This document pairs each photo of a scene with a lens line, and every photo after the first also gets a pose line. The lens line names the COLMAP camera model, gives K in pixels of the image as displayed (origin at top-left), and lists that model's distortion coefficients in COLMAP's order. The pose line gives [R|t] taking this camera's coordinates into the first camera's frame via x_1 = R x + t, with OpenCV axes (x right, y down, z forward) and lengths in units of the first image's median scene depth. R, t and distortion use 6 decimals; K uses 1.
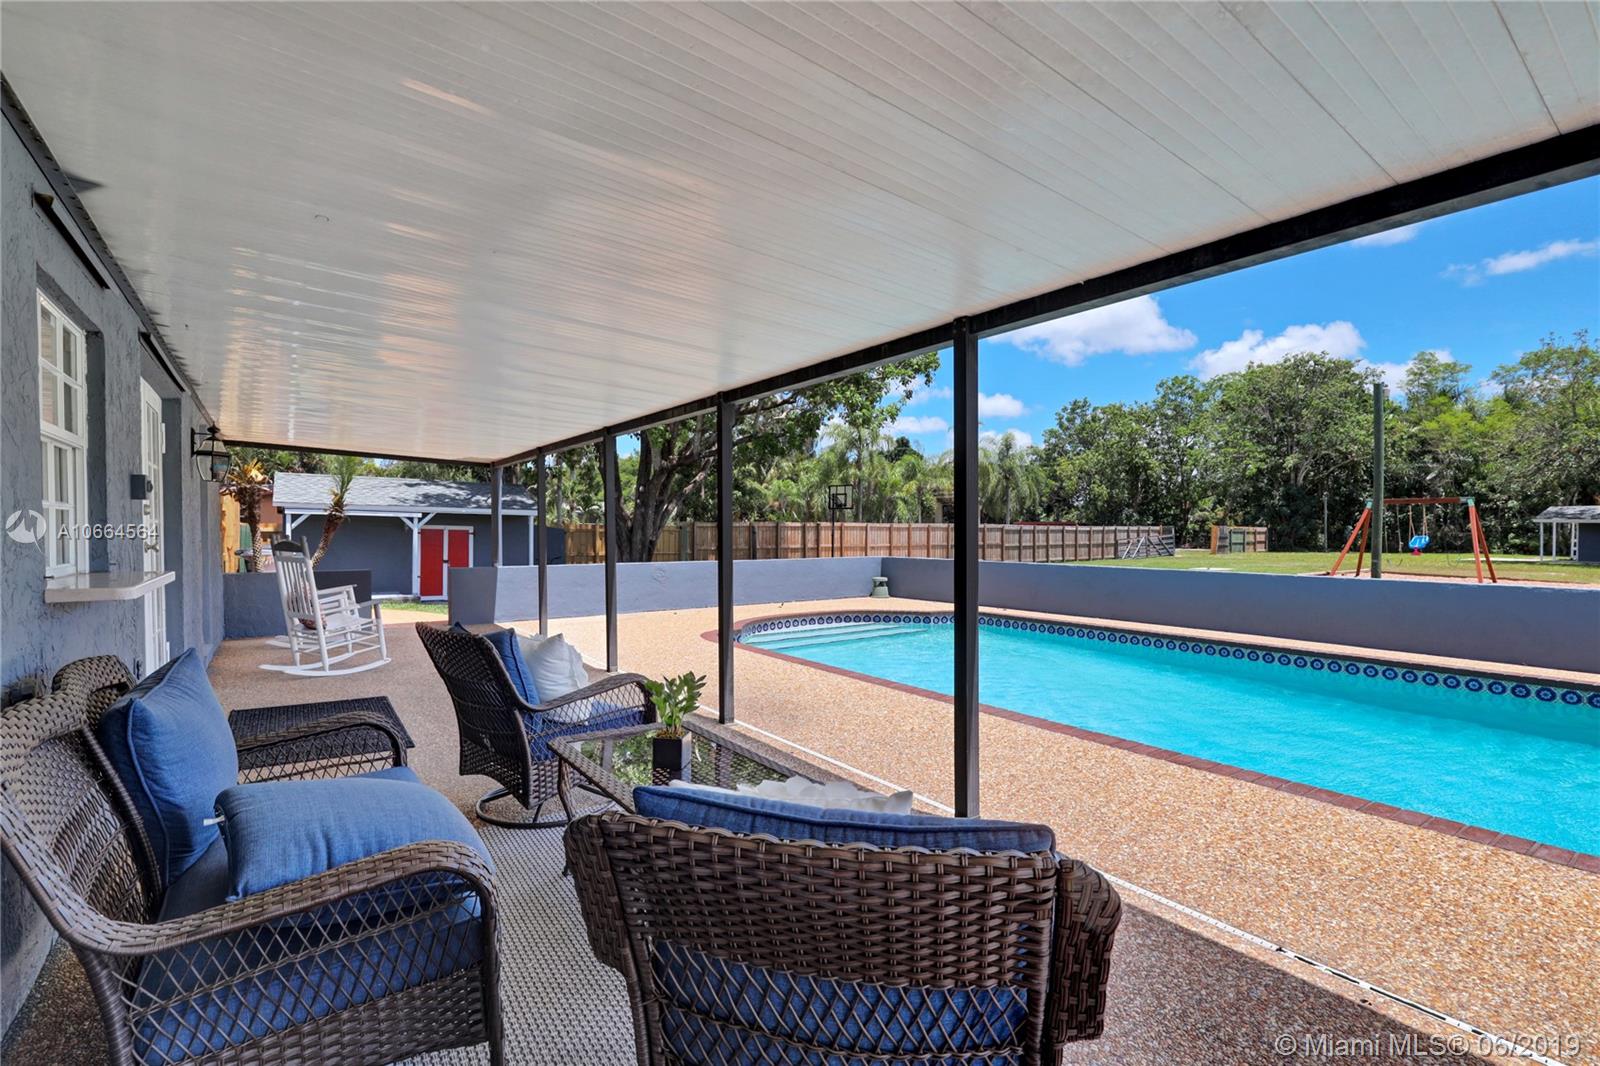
lens RADIAL K [[741.7, 0, 807.8], [0, 741.7, 544.5], [0, 0, 1]] dist [0.001274, 0.000402]
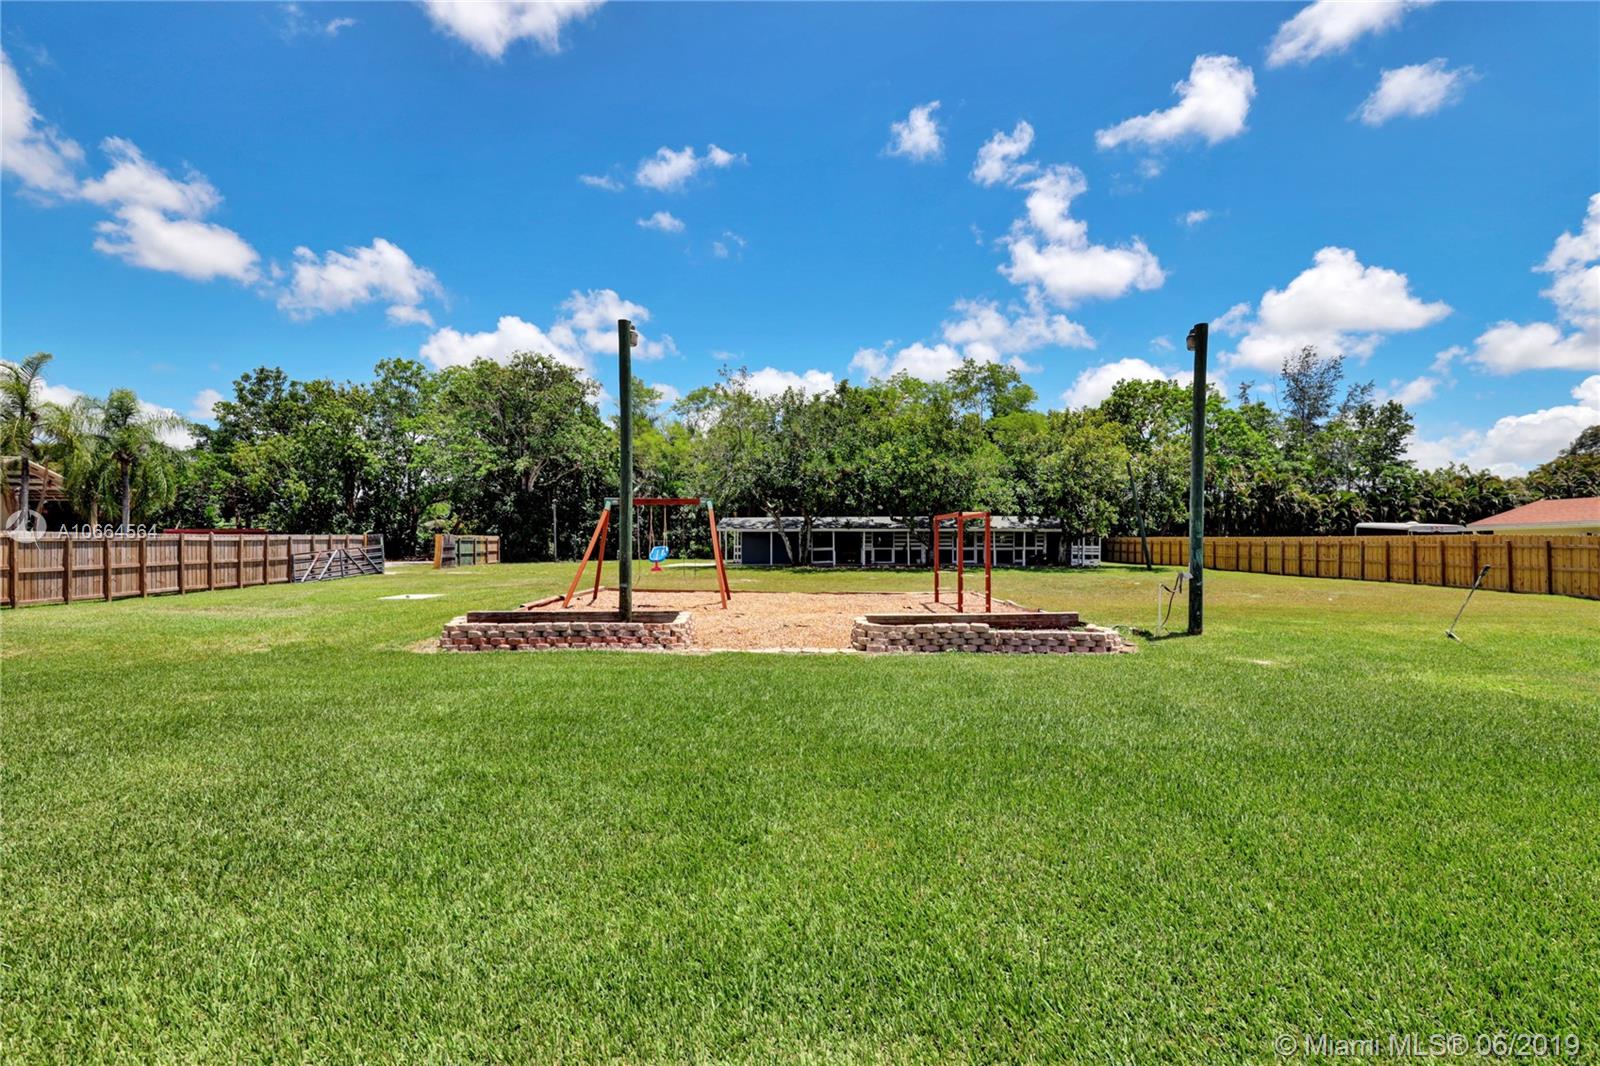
lens RADIAL K [[727.7, 0, 806.8], [0, 727.7, 535.1], [0, 0, 1]] dist [0.001122, 0.000386]
pose [[0.586759, -0.000428, 0.809761, 0.130765], [0.020635, 0.999683, -0.014424, -0.004069], [-0.809498, 0.025173, 0.586582, 0.190765]]
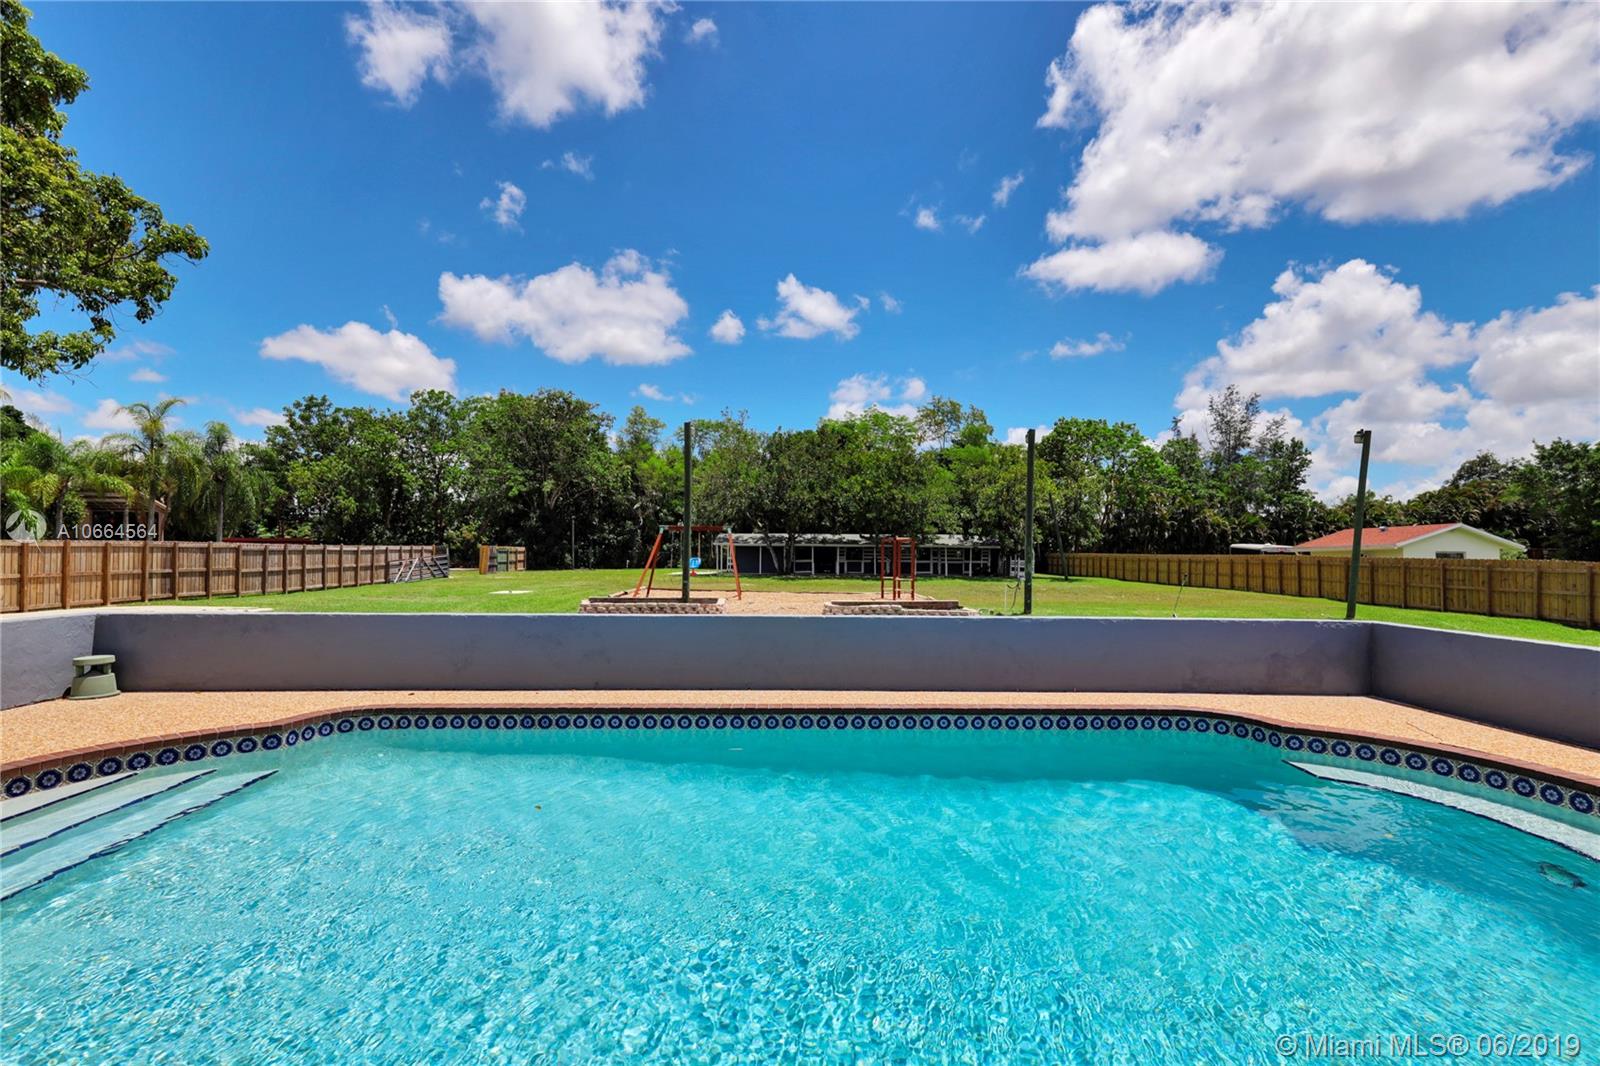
lens RADIAL K [[727.7, 0, 806.8], [0, 727.7, 535.1], [0, 0, 1]] dist [0.001122, 0.000386]
pose [[0.563704, 0.018543, 0.825769, -0.011551], [0.011094, 0.999488, -0.030018, -0.005102], [-0.825902, 0.026082, 0.563209, 0.094688]]
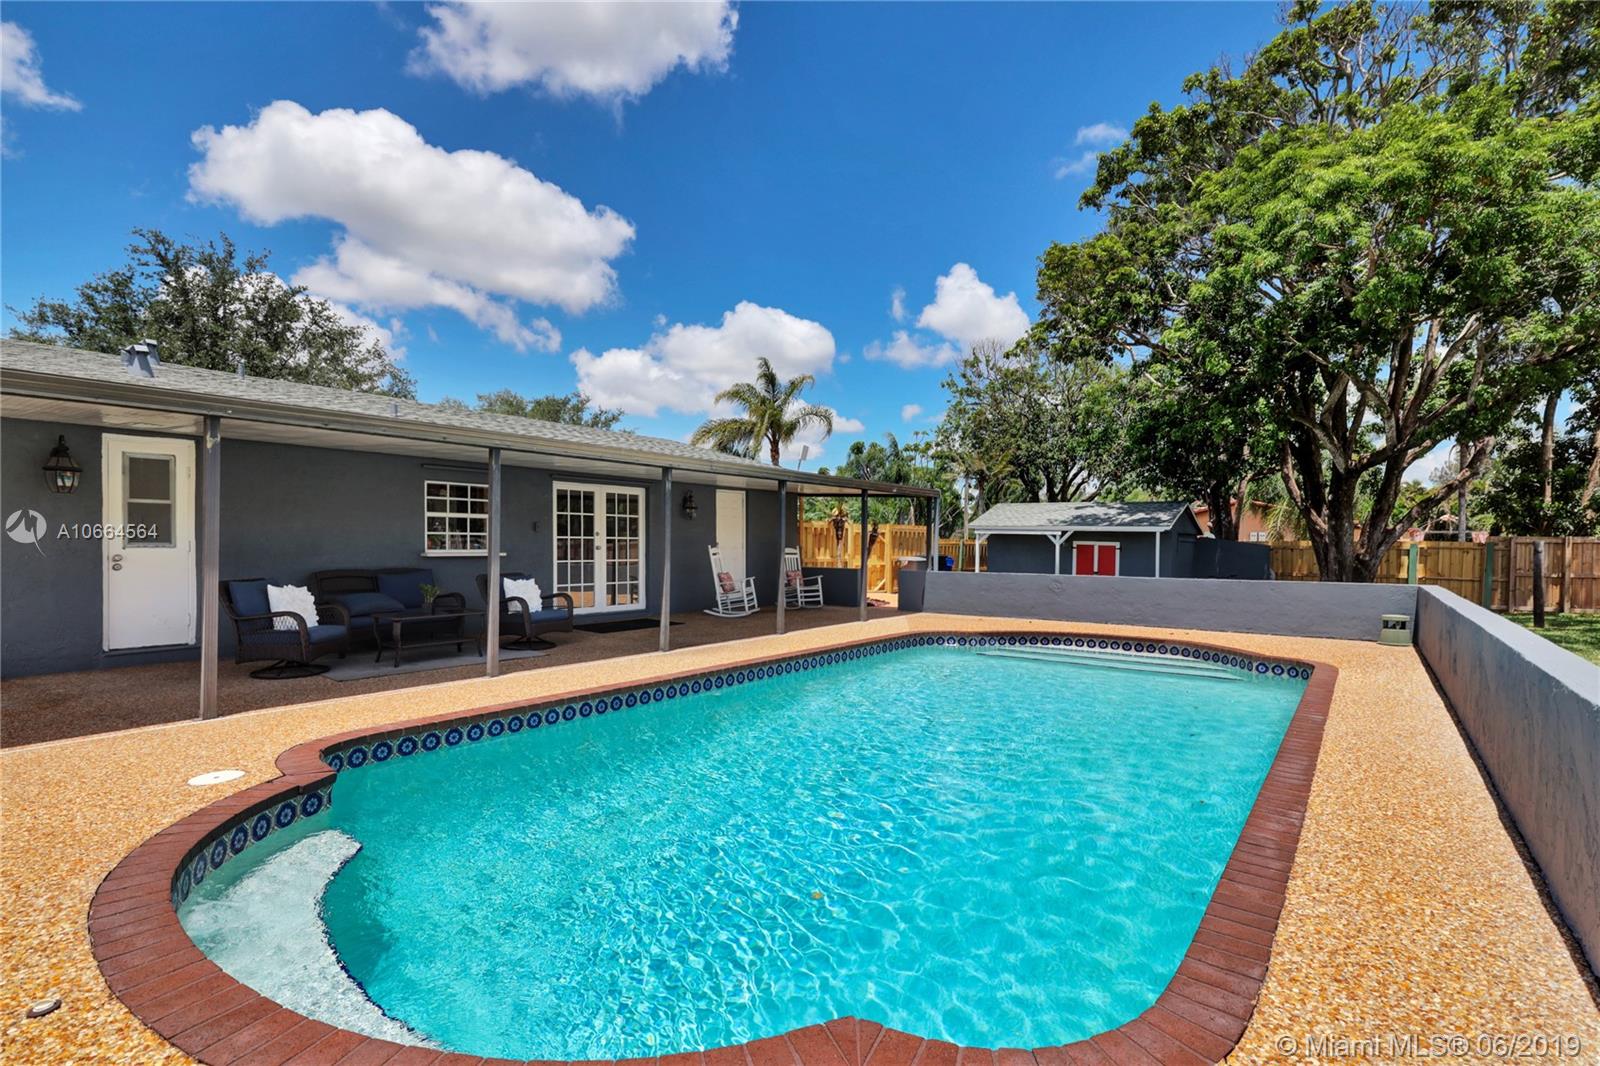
lens RADIAL K [[741.7, 0, 807.8], [0, 741.7, 544.5], [0, 0, 1]] dist [0.001274, 0.000402]
pose [[0.300238, 0.001144, -0.953864, 0.171060], [-0.024376, 0.999682, -0.006474, -0.000933], [0.953553, 0.025196, 0.300171, 0.082686]]
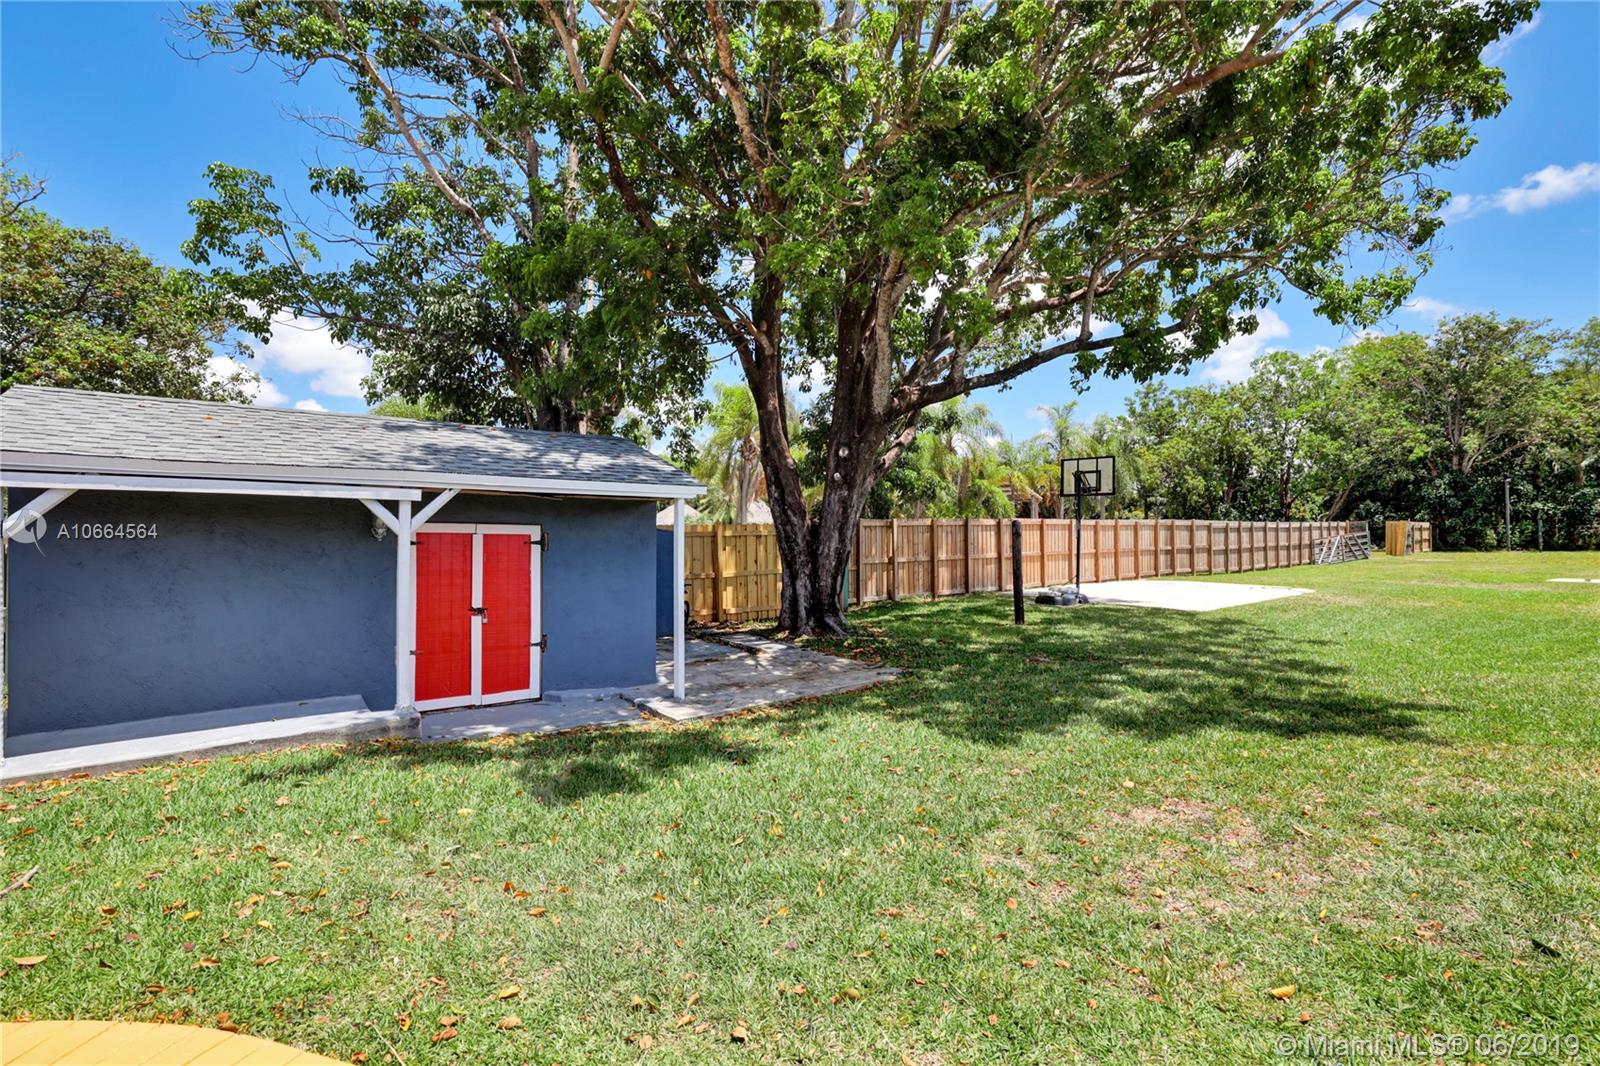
lens RADIAL K [[727.7, 0, 806.8], [0, 727.7, 535.1], [0, 0, 1]] dist [0.001122, 0.000386]
pose [[0.999658, -0.010787, 0.023842, -0.113682], [0.011172, 0.999809, -0.016054, -0.003979], [-0.023664, 0.016314, 0.999587, 0.213536]]
